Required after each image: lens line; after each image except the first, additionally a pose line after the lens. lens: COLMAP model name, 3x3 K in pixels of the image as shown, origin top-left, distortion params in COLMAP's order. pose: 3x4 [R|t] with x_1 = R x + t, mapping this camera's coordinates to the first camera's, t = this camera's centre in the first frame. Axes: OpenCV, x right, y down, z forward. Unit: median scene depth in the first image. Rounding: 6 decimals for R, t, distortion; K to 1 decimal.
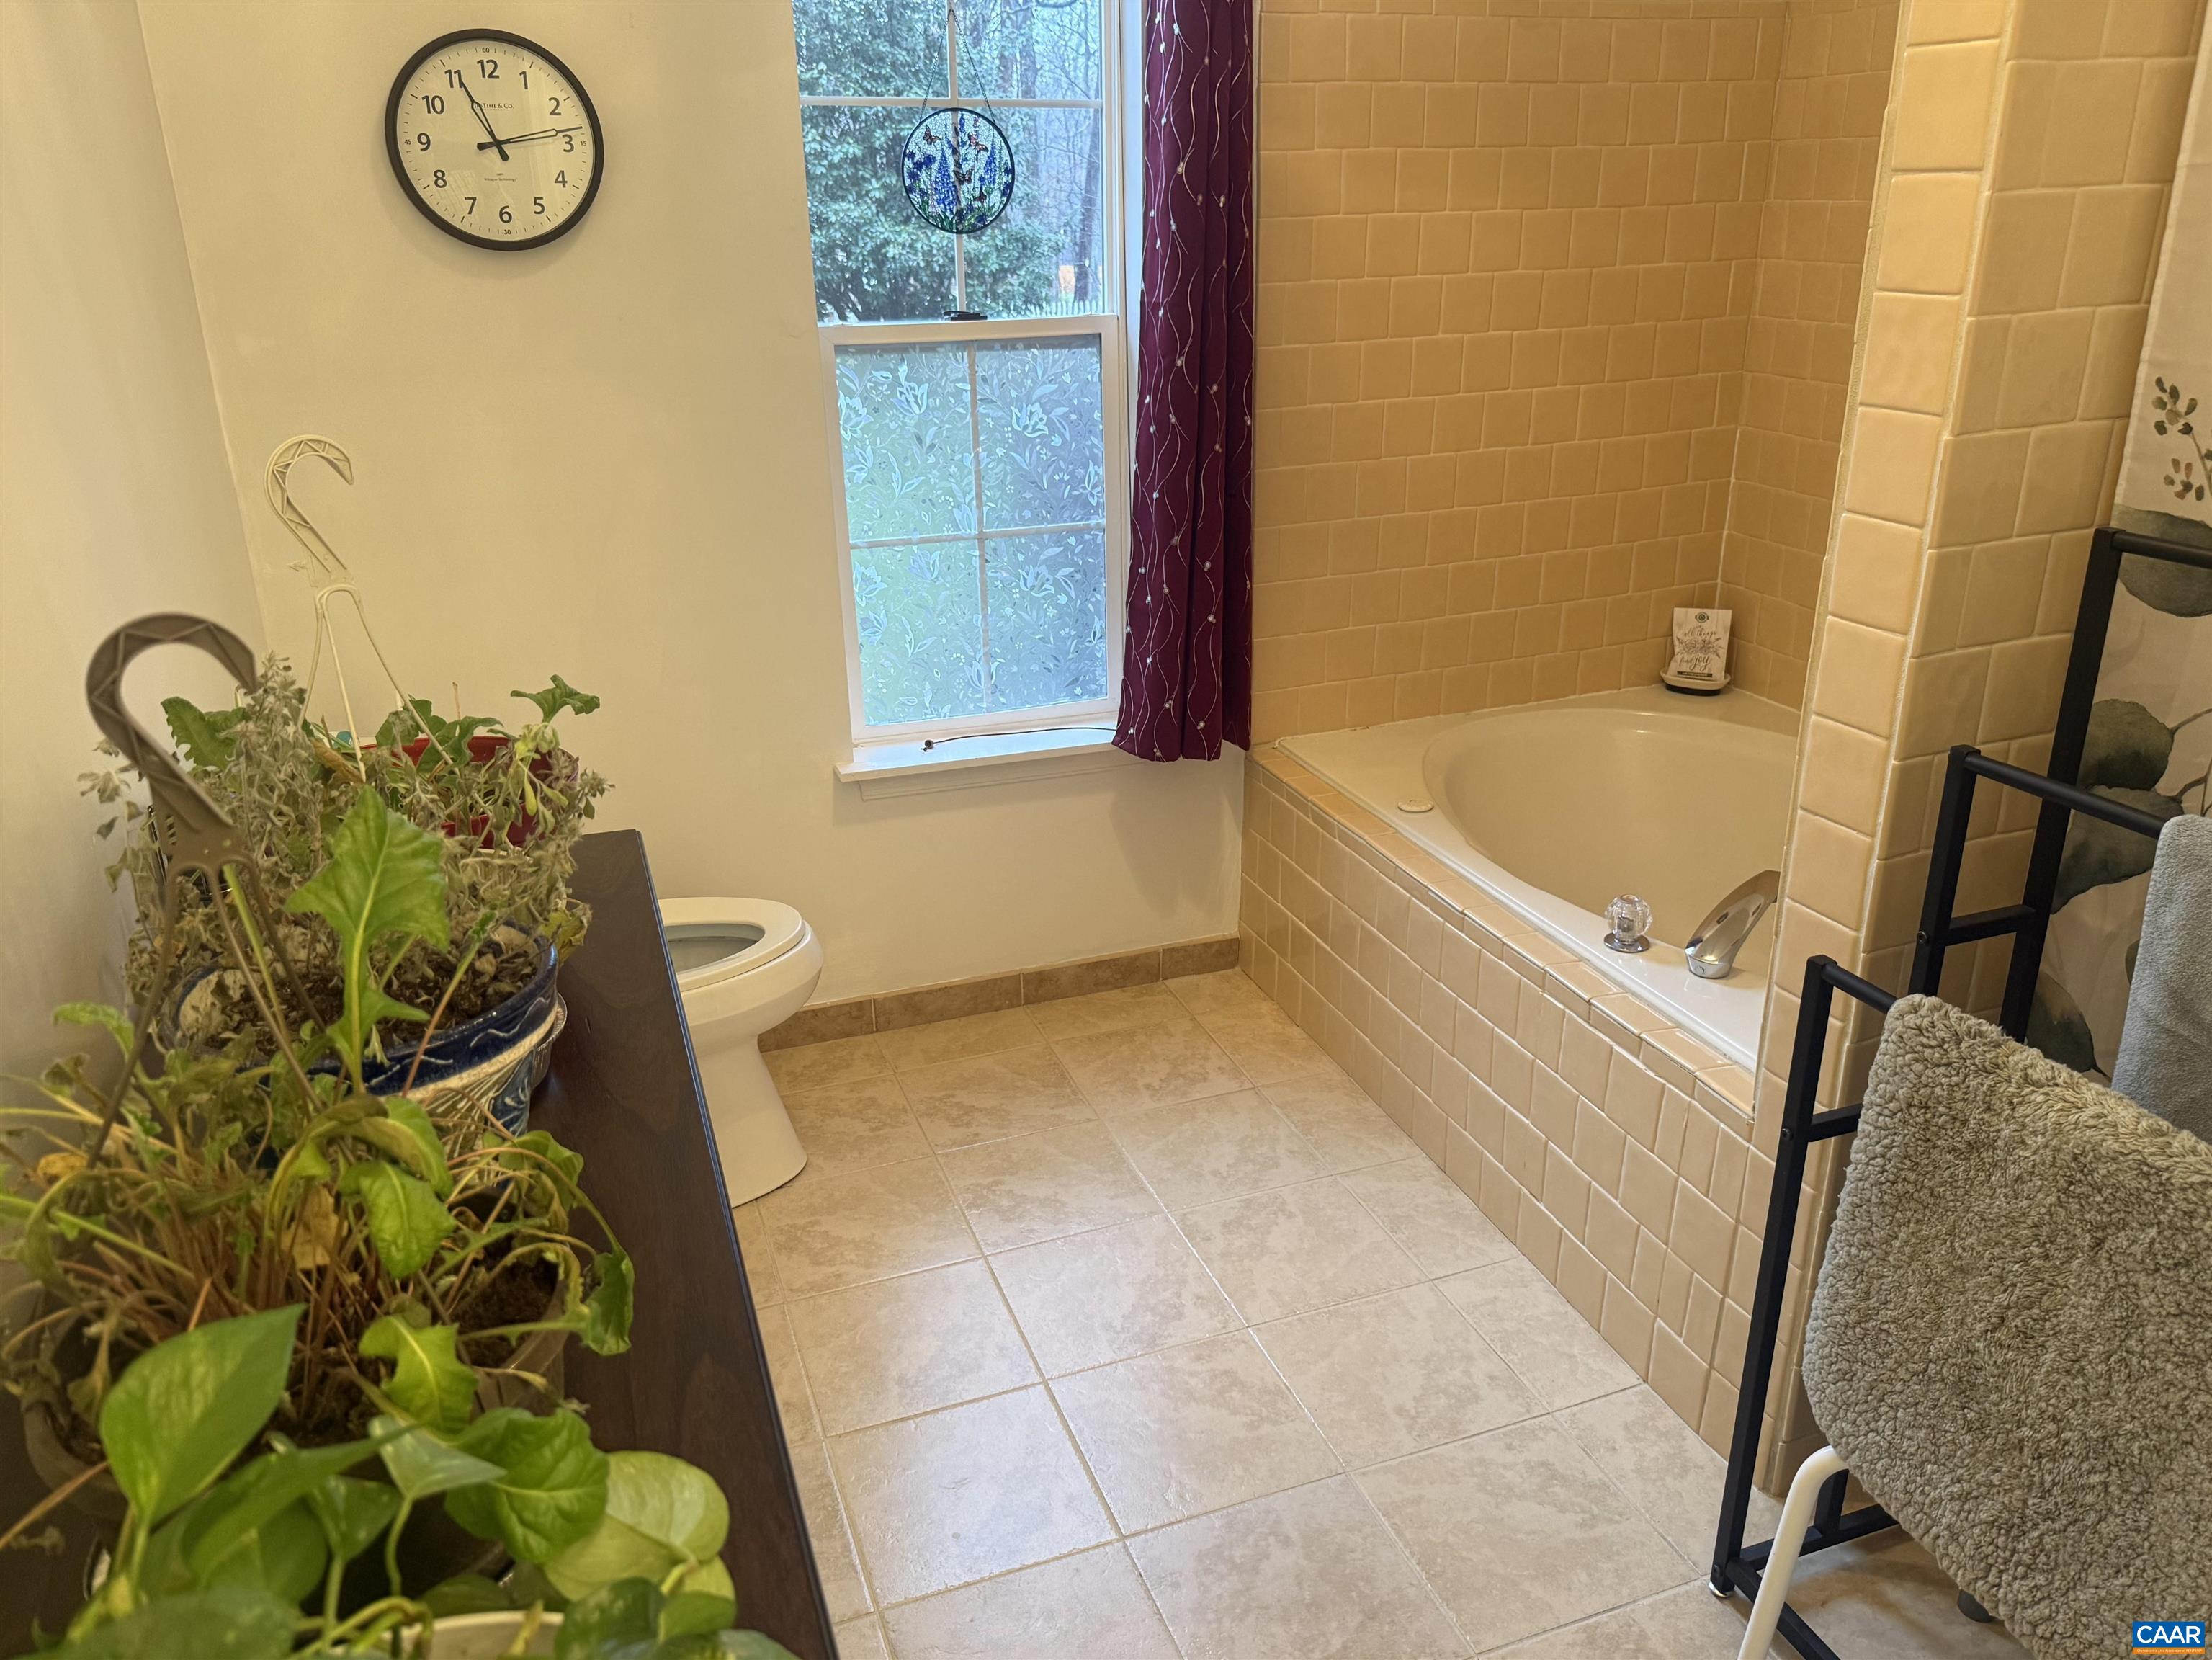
lens RADIAL K [[1632.2, 0, 1106.0], [0, 1632.2, 830.0], [0, 0, 1]] dist [0.062988, -0.087566]
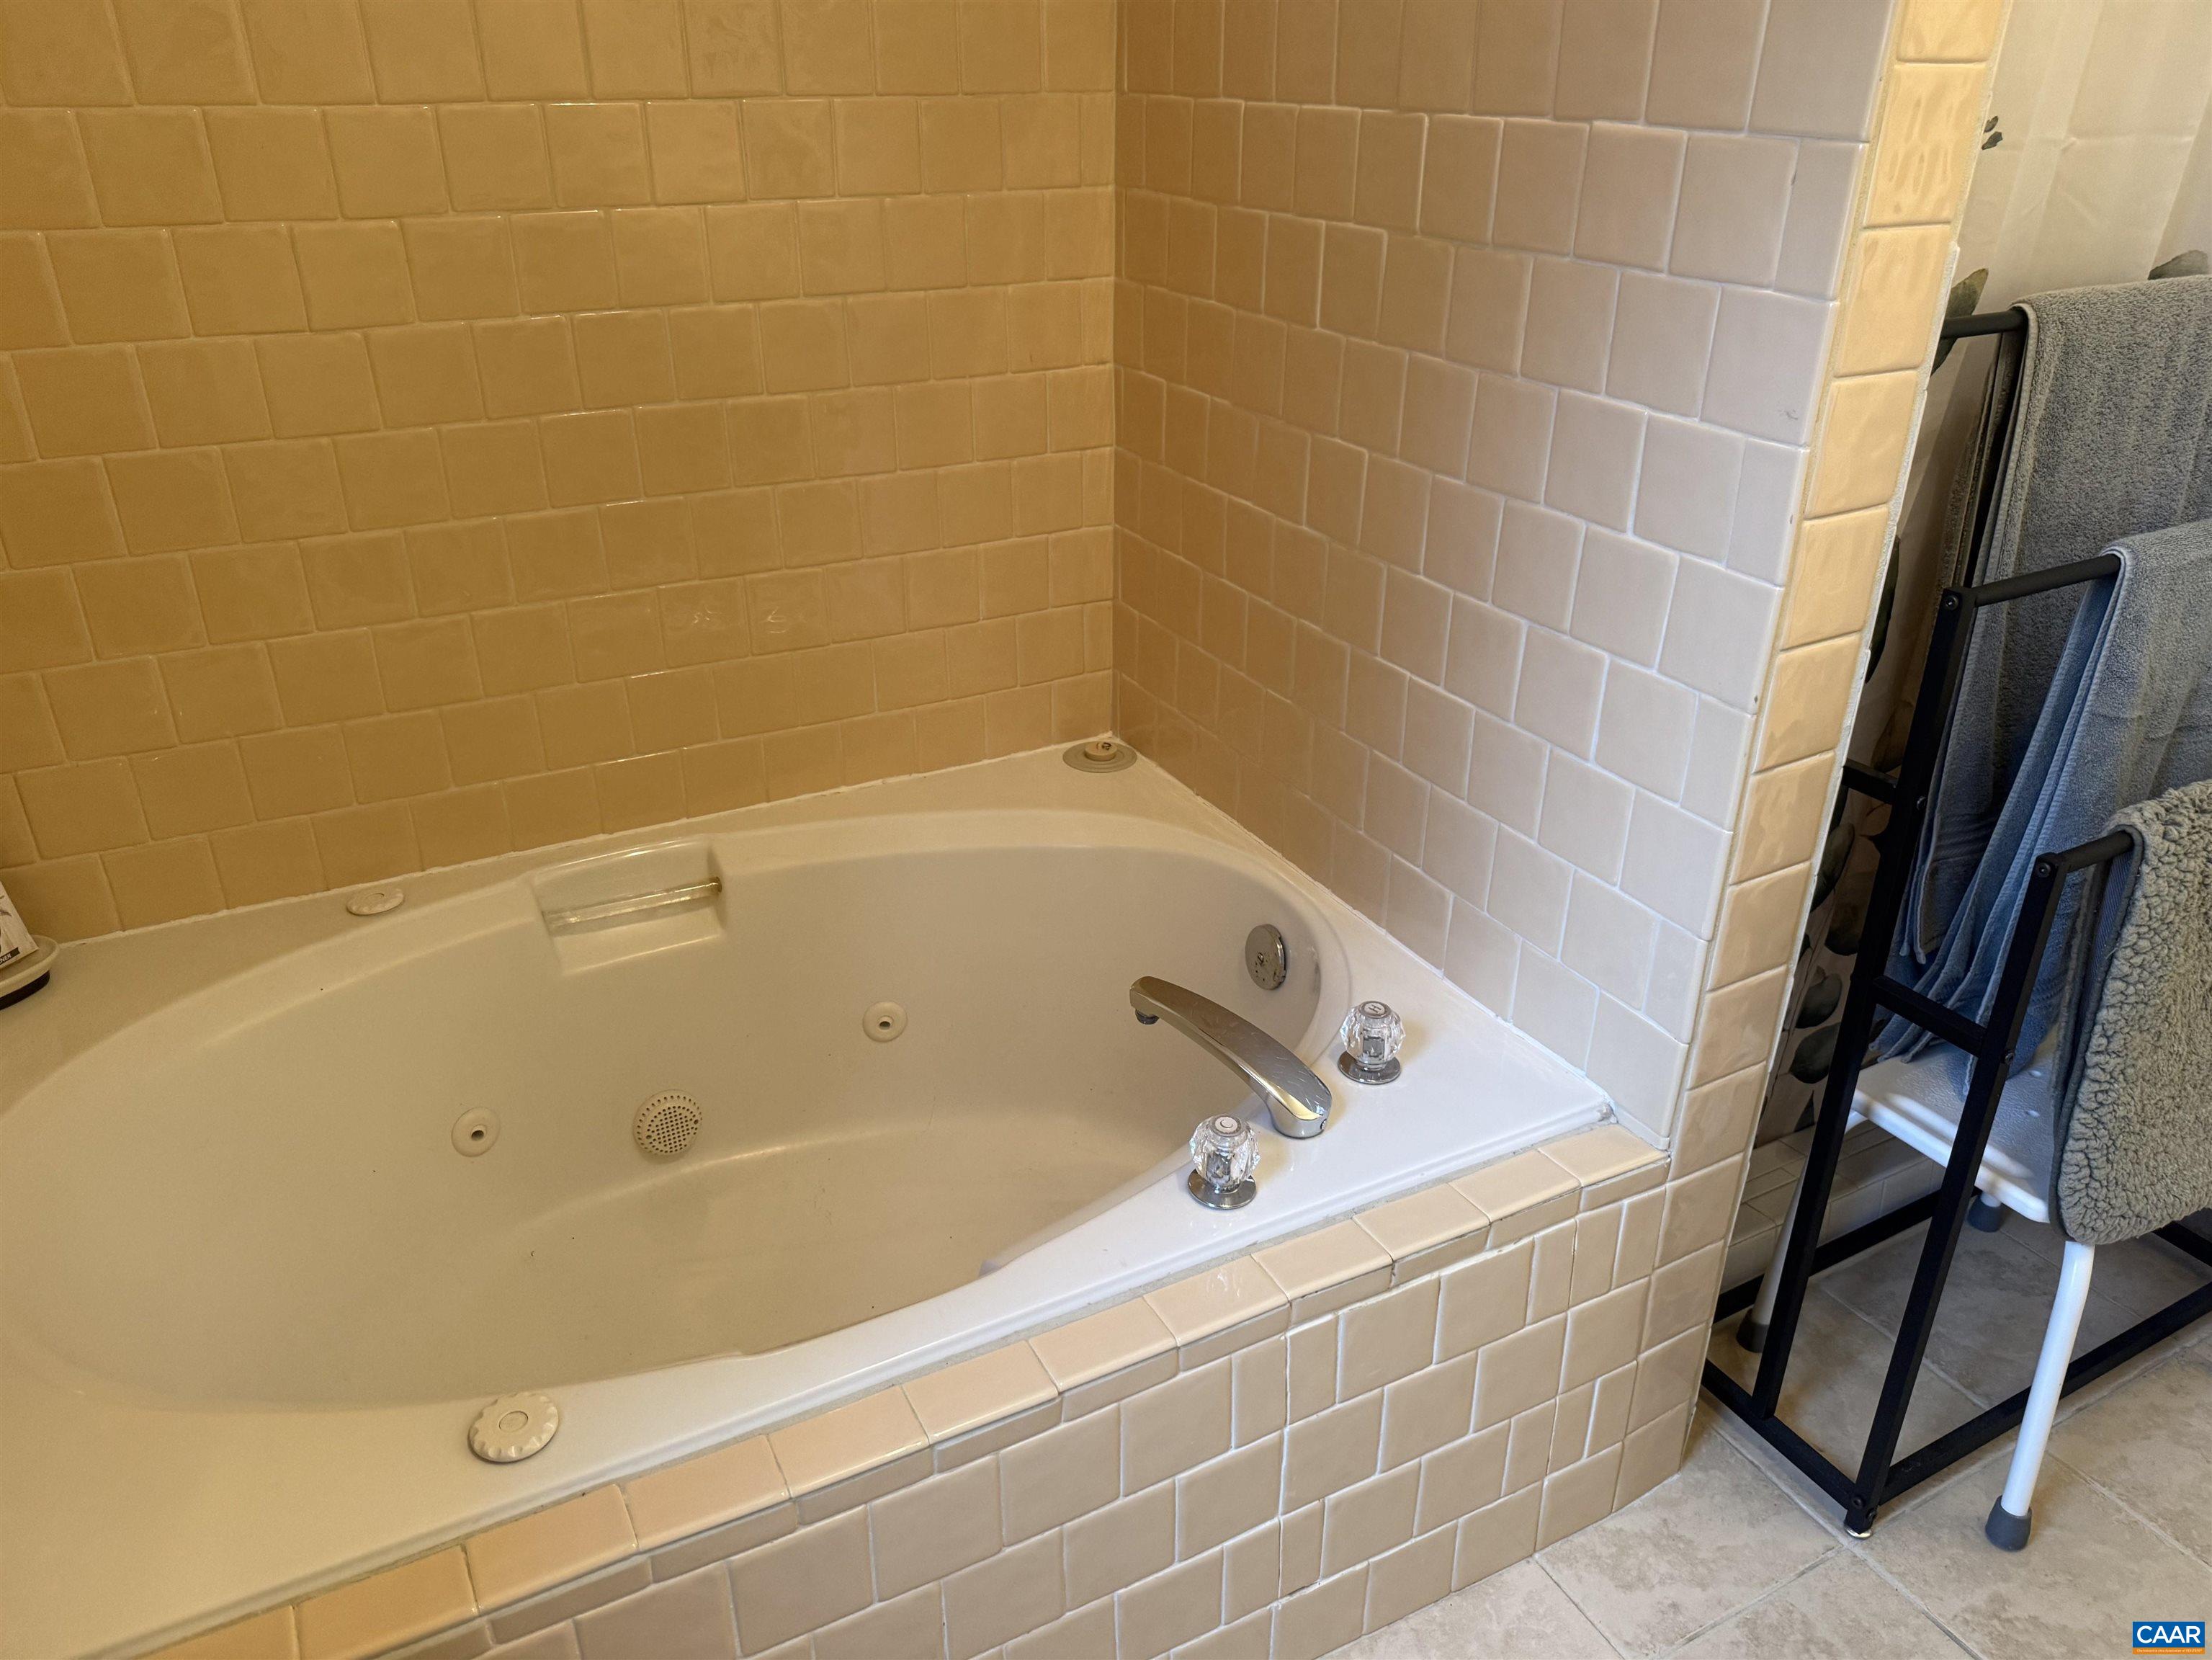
lens RADIAL K [[1521.7, 0, 1101.6], [0, 1521.7, 772.3], [0, 0, 1]] dist [0.001803, -0.000090]
pose [[-0.102845, -0.399272, 0.911046, -0.143351], [0.370617, 0.834571, 0.407594, -0.315831], [-0.923074, 0.379569, 0.062146, 0.942955]]
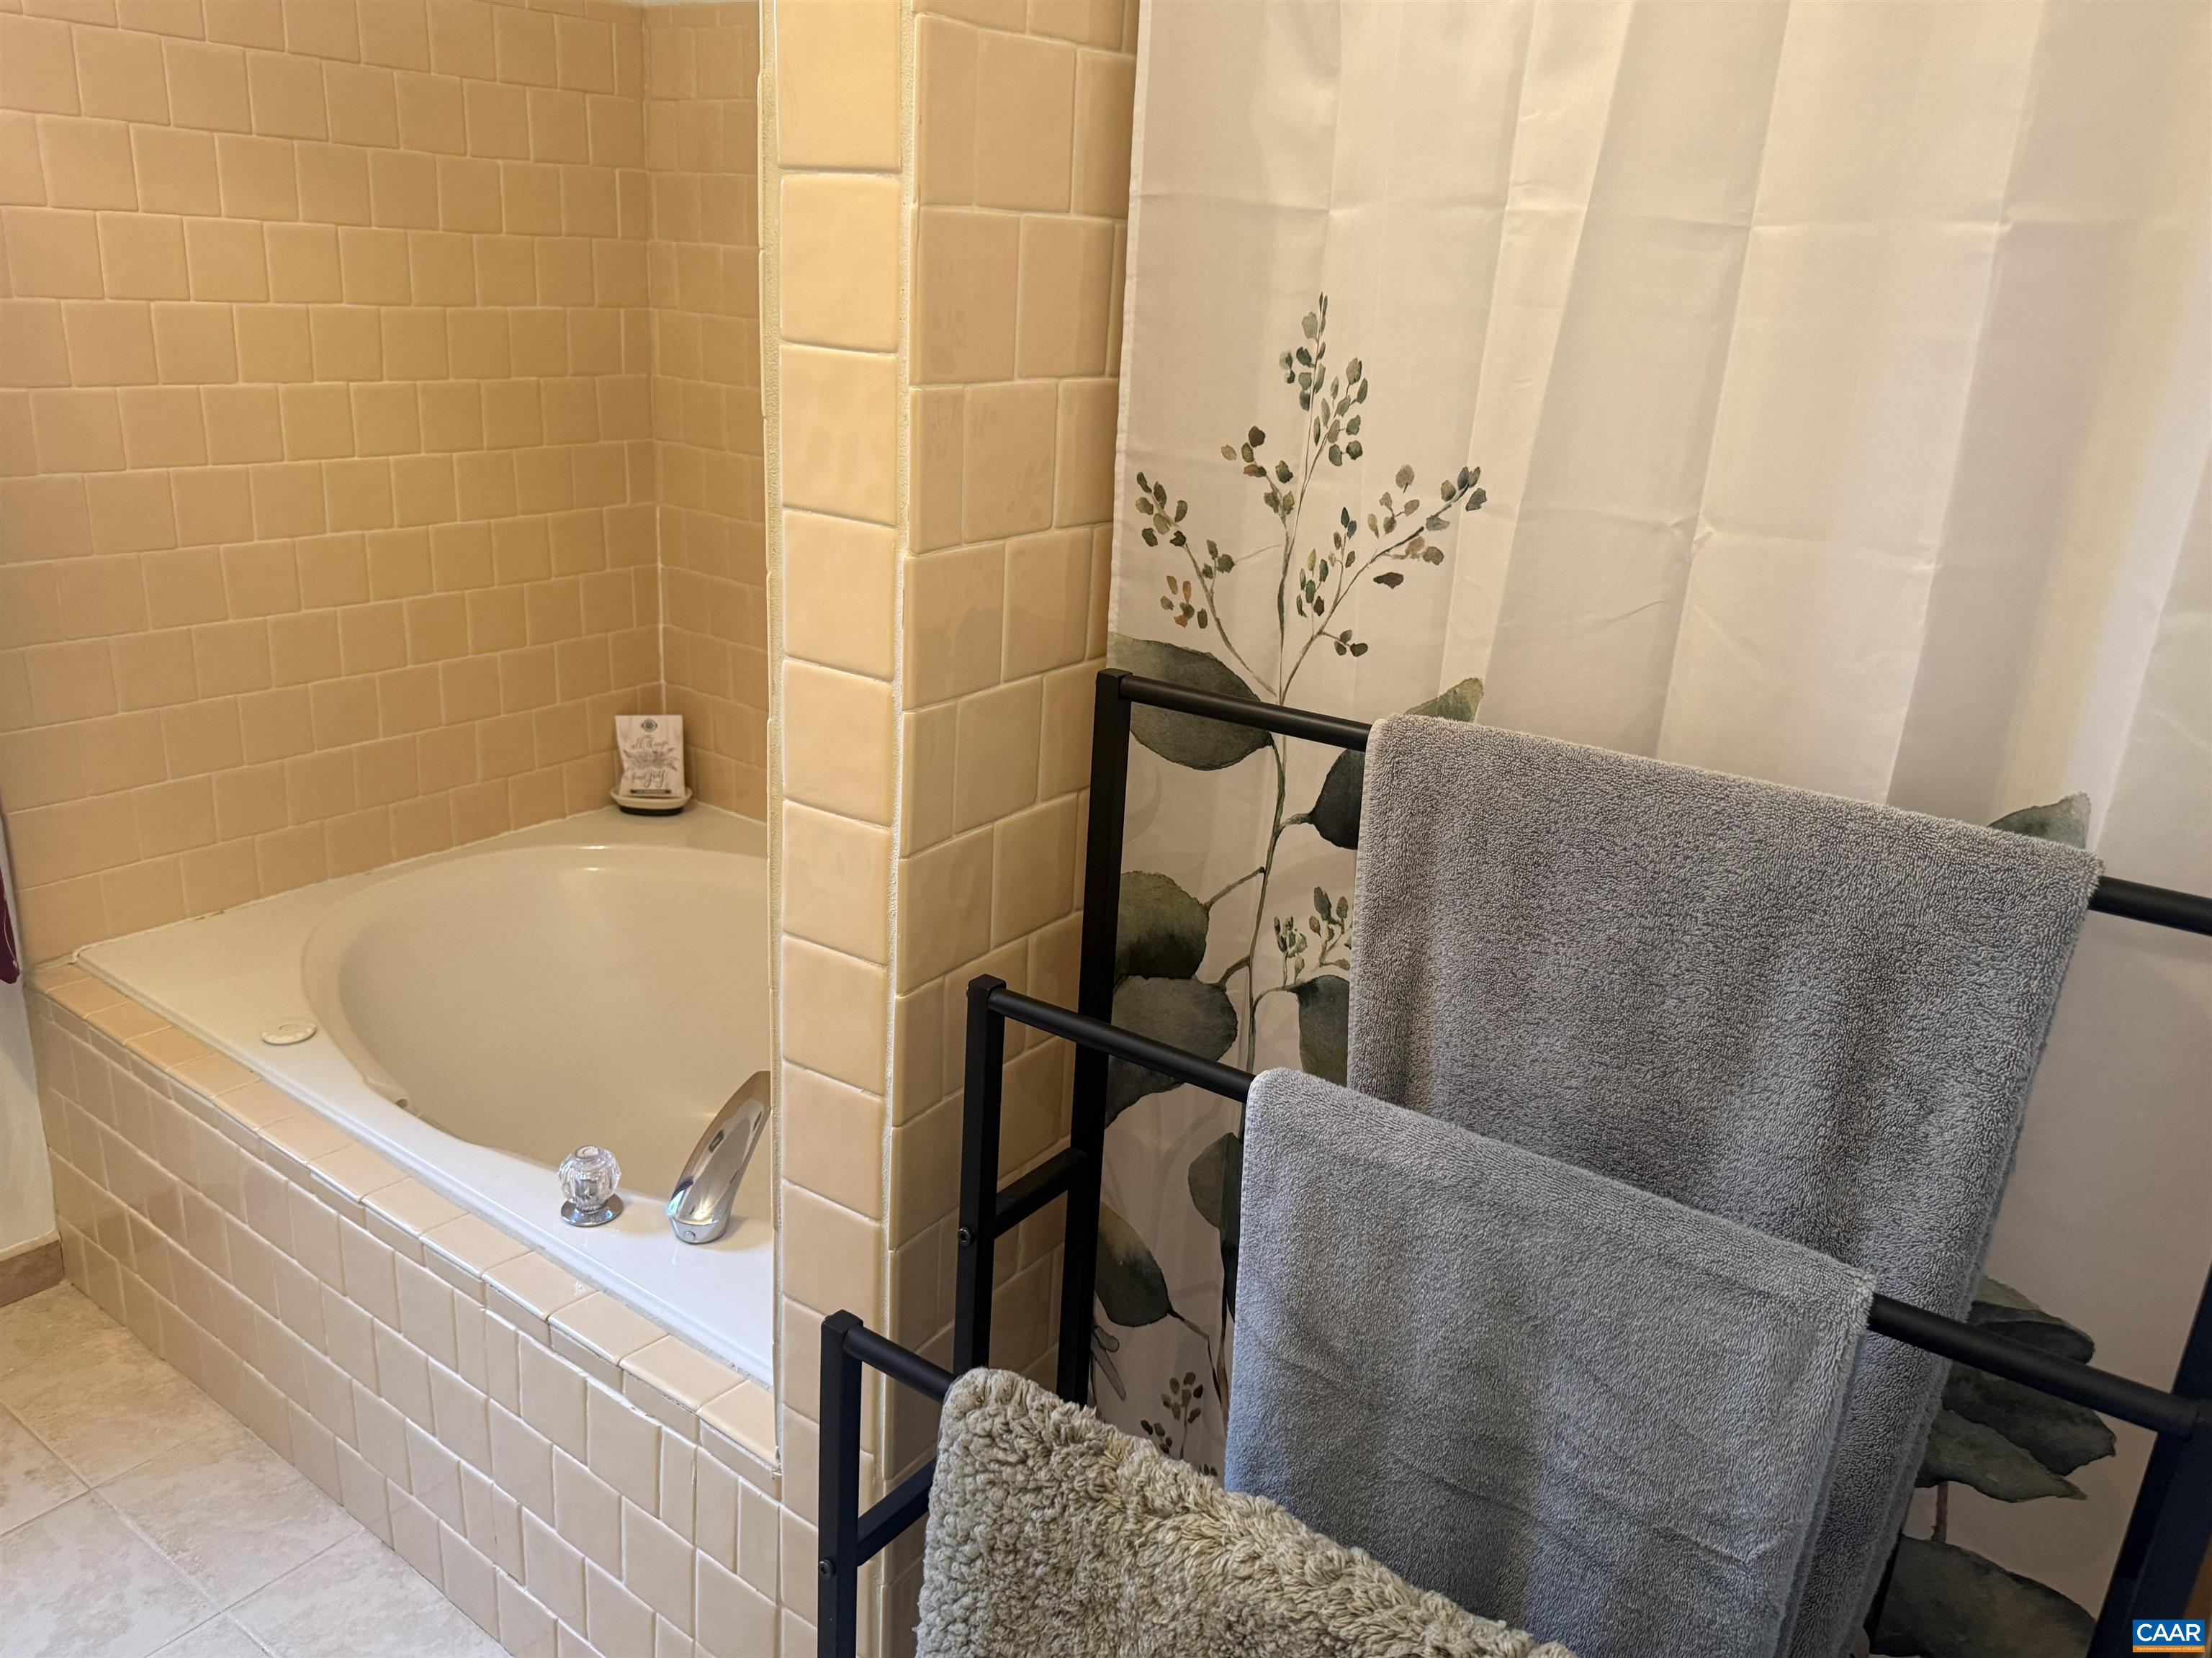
lens RADIAL K [[1615.1, 0, 1115.7], [0, 1615.1, 784.2], [0, 0, 1]] dist [0.006023, -0.038457]
pose [[0.818997, -0.107187, 0.563698, 0.122461], [0.137186, 0.990484, -0.010977, -0.079284], [-0.557158, 0.086322, 0.825908, 0.257421]]
